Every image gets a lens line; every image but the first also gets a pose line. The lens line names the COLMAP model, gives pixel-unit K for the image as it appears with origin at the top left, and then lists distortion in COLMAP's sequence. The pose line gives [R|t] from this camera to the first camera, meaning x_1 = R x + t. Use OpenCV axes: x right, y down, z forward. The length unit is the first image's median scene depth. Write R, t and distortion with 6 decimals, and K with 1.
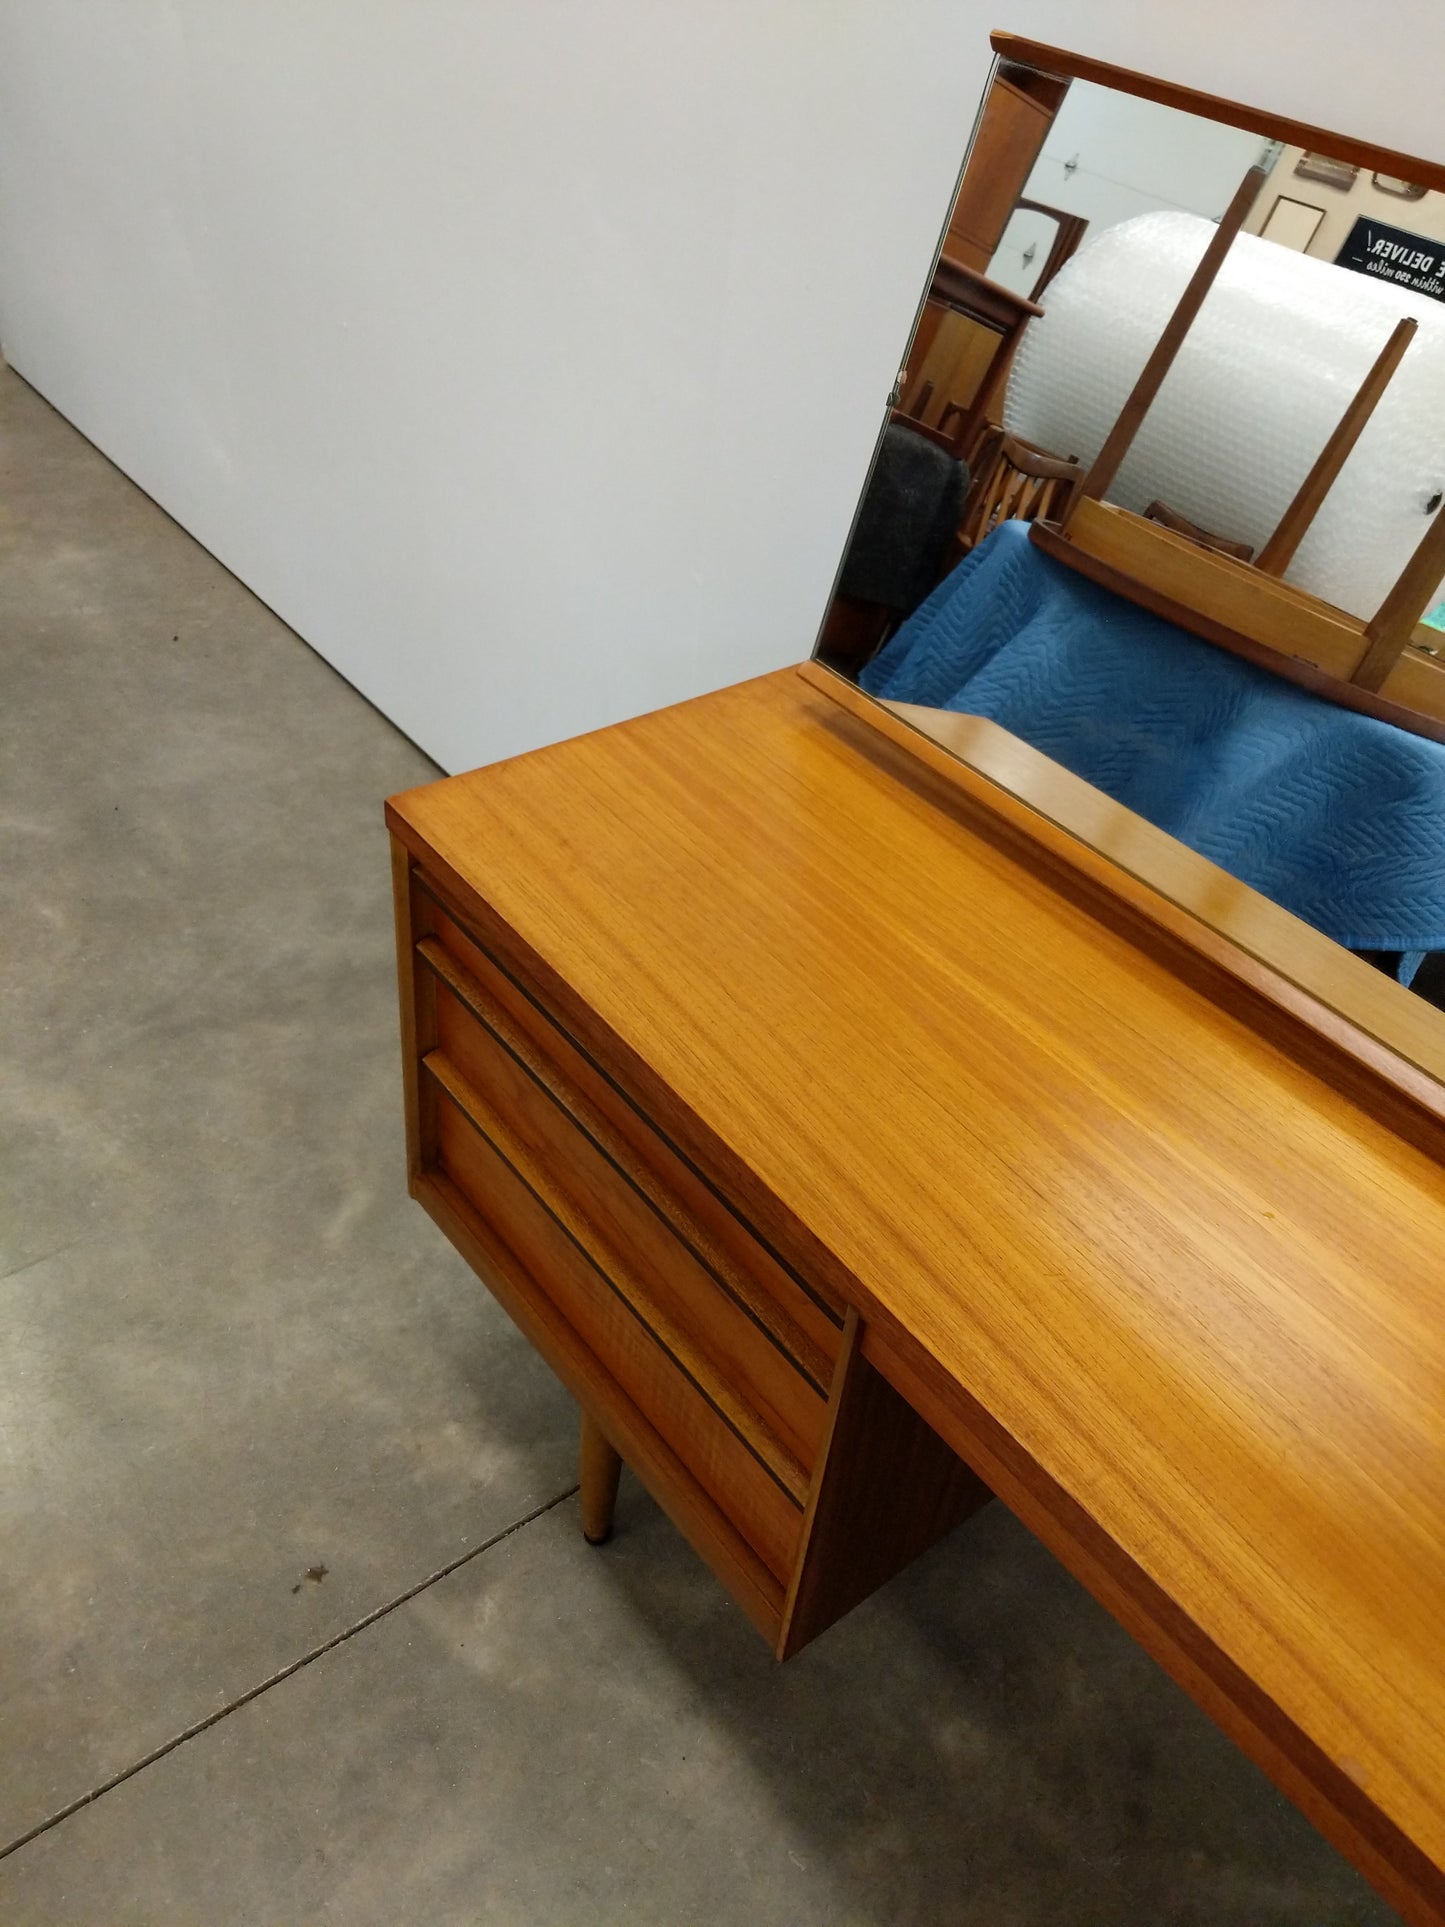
lens RADIAL K [[1564.9, 0, 729.7], [0, 1564.9, 934.4], [0, 0, 1]] dist [0.045122, -0.089186]
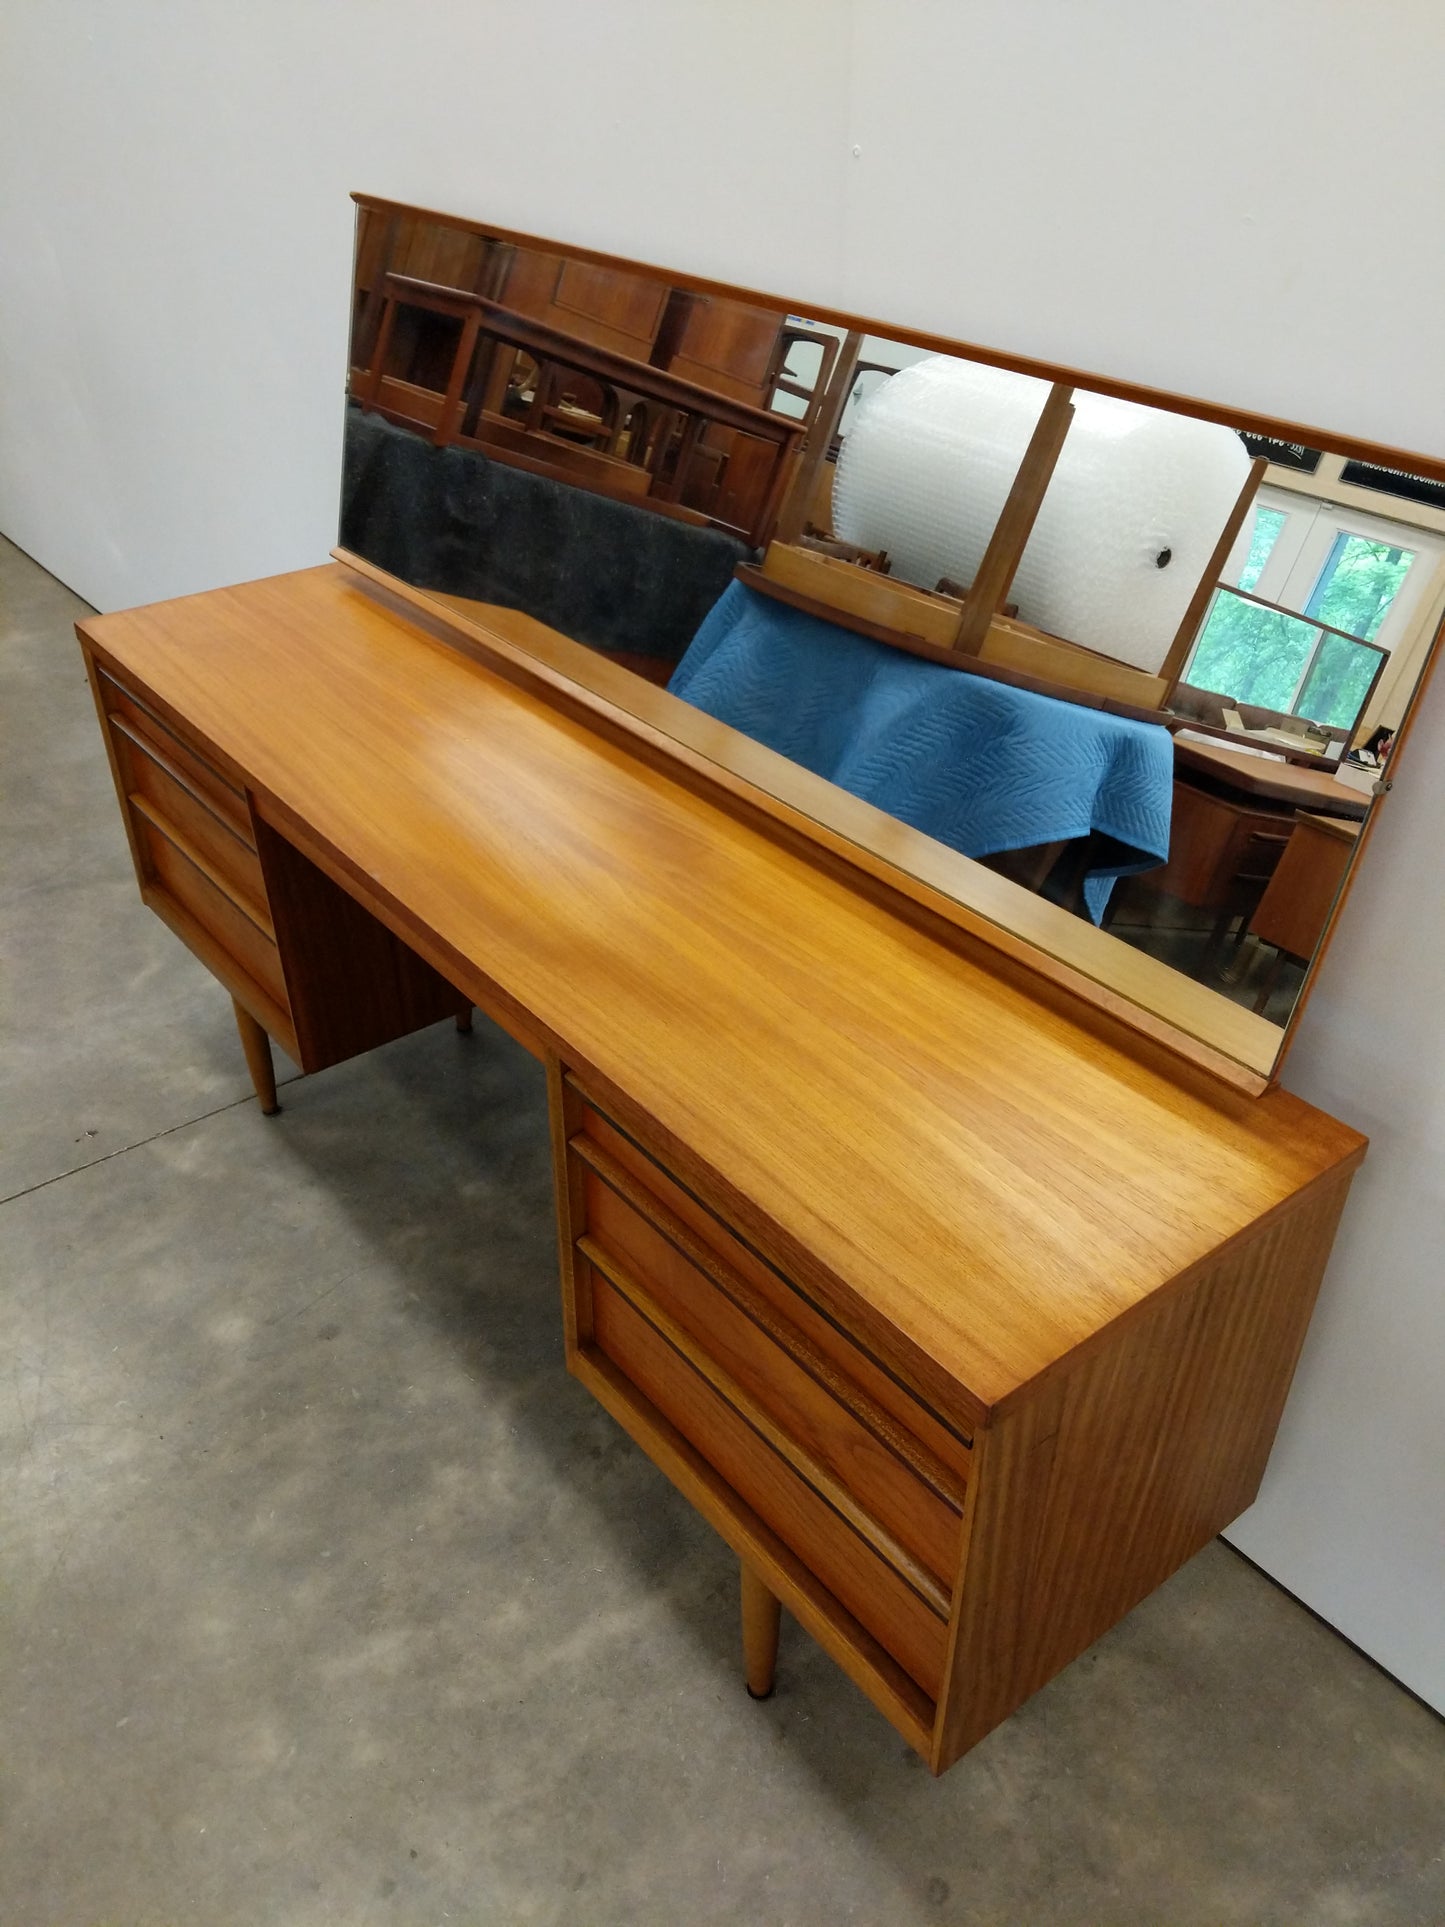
lens RADIAL K [[1540.7, 0, 718.8], [0, 1540.7, 938.4], [0, 0, 1]] dist [0.000260, 0.000916]
pose [[0.996413, -0.073385, -0.042140, 0.339363], [0.068382, 0.991589, -0.109891, 0.311423], [0.049850, 0.106615, 0.993050, -0.415263]]
